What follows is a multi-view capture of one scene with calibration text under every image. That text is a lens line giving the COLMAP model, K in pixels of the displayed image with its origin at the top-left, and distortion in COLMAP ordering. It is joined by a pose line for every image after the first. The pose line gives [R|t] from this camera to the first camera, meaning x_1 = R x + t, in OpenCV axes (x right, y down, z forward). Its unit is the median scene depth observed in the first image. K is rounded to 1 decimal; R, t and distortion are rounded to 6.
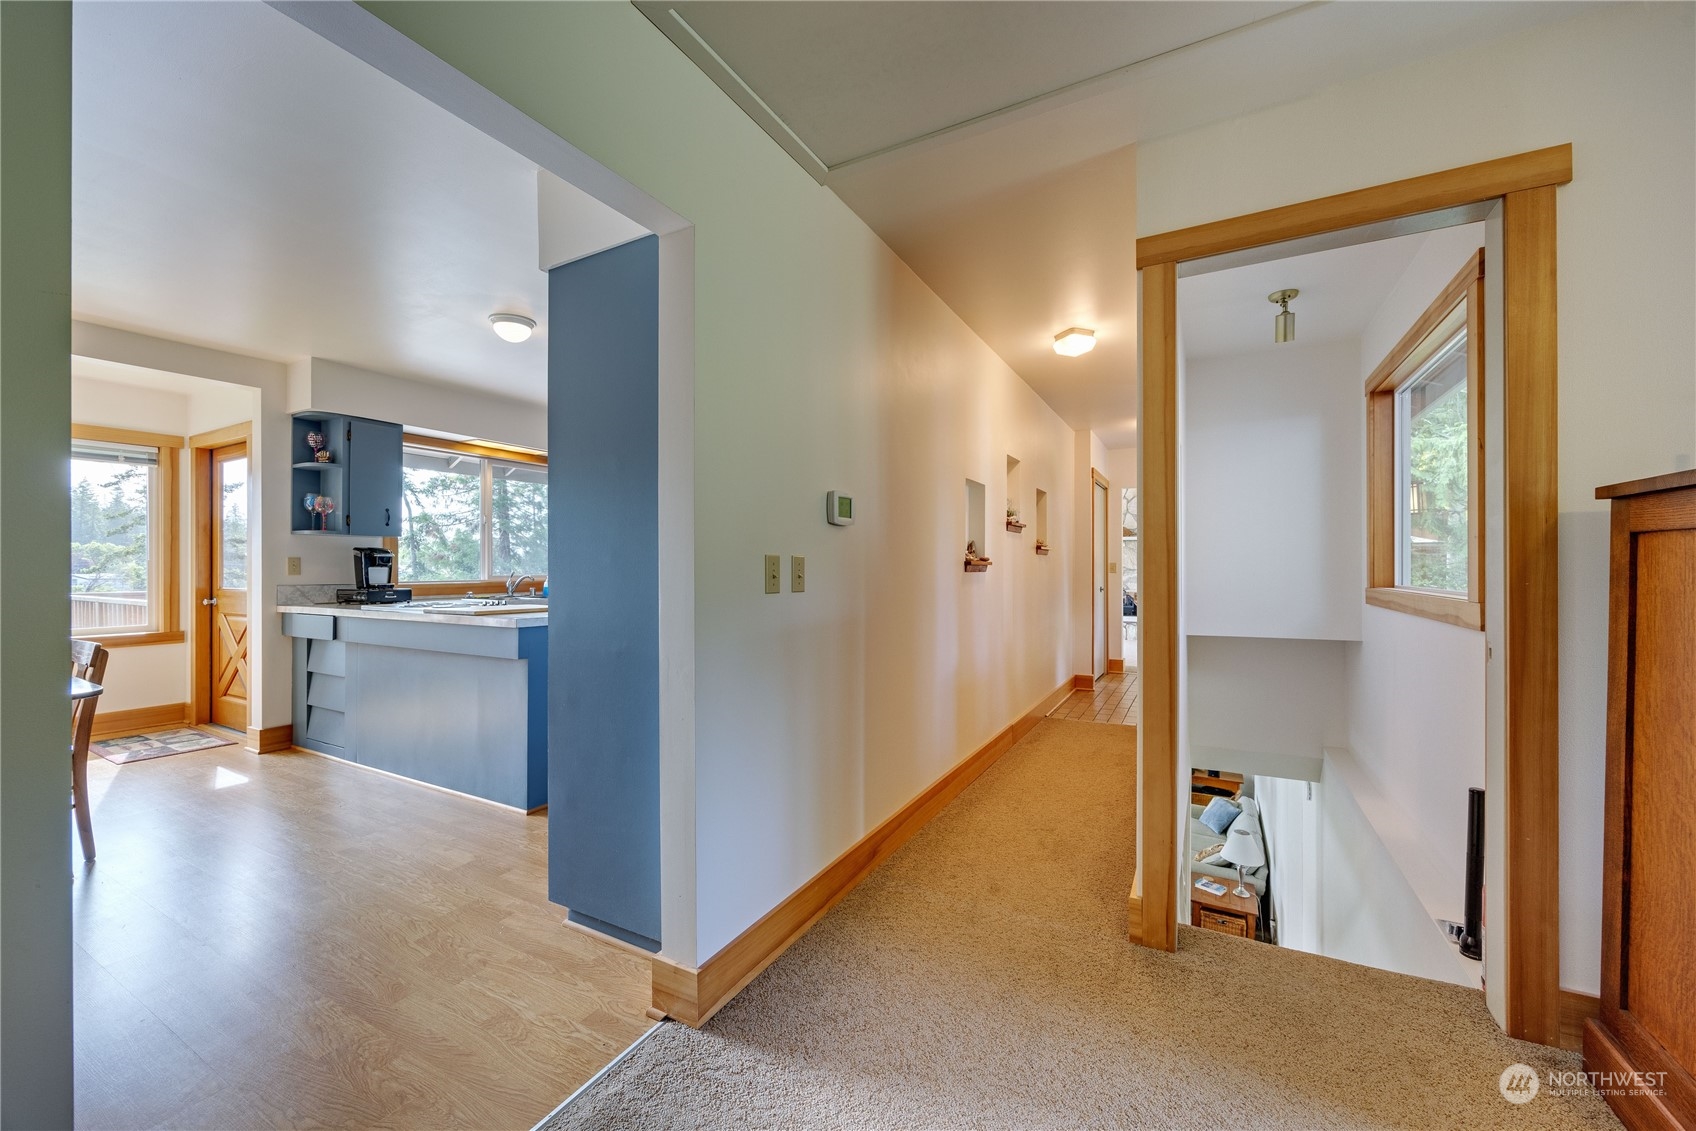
lens RADIAL K [[665.5, 0, 853.4], [0, 665.5, 573.5], [0, 0, 1]] dist [0.003249, -0.000328]
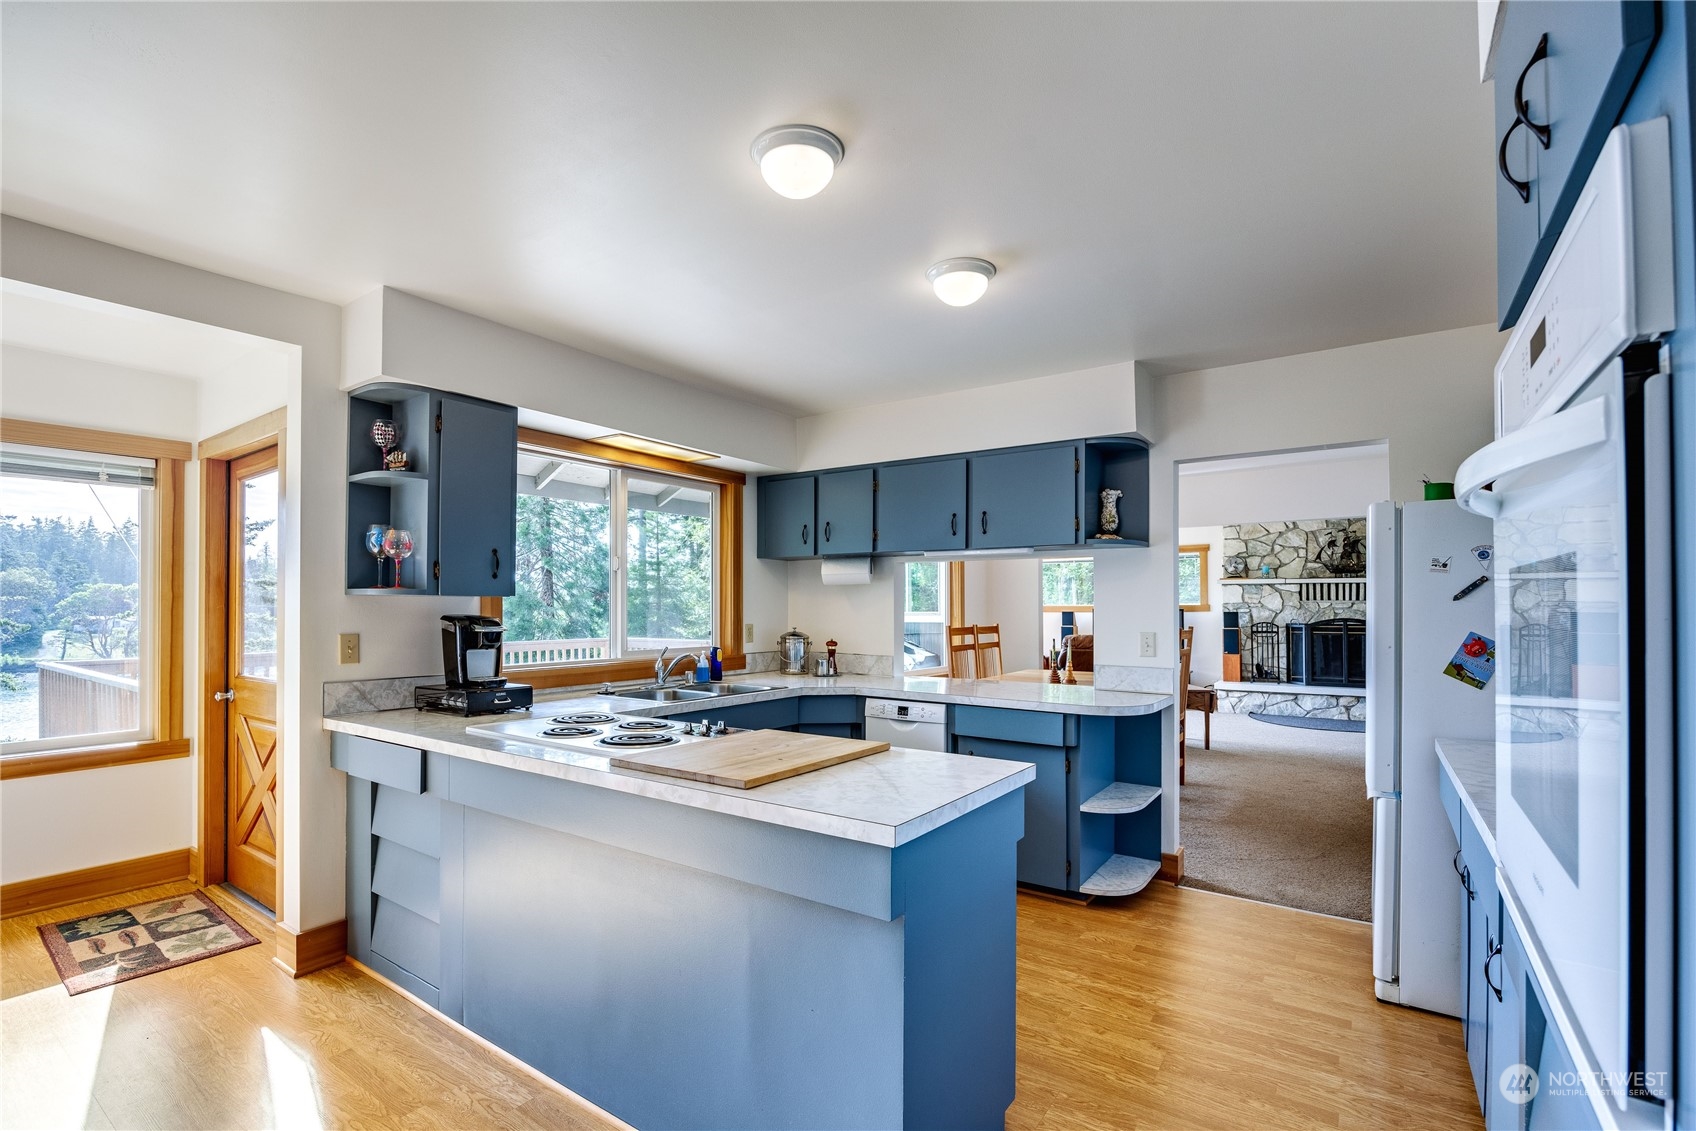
lens RADIAL K [[765.1, 0, 846.2], [0, 765.1, 604.7], [0, 0, 1]] dist [-0.017567, -0.000660]
pose [[0.995764, -0.004108, -0.091858, -0.331829], [0.002895, 0.999907, -0.013339, -0.038589], [0.091905, 0.013017, 0.995683, 0.364187]]
